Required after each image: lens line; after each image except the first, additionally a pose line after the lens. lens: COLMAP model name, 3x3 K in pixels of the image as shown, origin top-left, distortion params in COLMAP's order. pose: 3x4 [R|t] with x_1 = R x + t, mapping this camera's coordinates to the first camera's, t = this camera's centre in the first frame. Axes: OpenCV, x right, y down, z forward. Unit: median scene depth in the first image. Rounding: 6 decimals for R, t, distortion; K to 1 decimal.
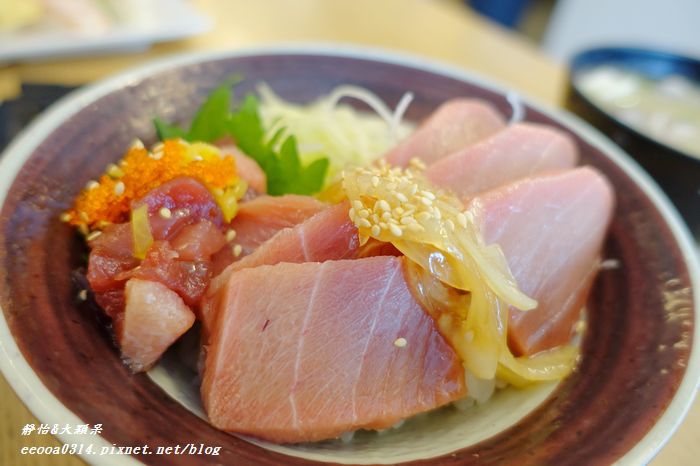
lens RADIAL K [[473.9, 0, 348.7], [0, 473.9, 232.9], [0, 0, 1]] dist [0.007804, 0.002974]
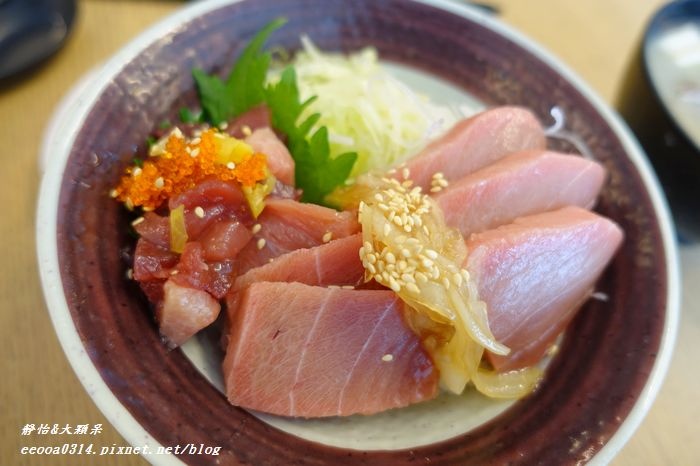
lens RADIAL K [[473.9, 0, 349.4], [0, 473.9, 236.8], [0, 0, 1]] dist [0.007804, 0.002974]
pose [[0.986693, 0.154502, -0.050657, 0.028659], [-0.130124, 0.937153, 0.323746, -0.429287], [0.097492, -0.312846, 0.944787, -0.038685]]
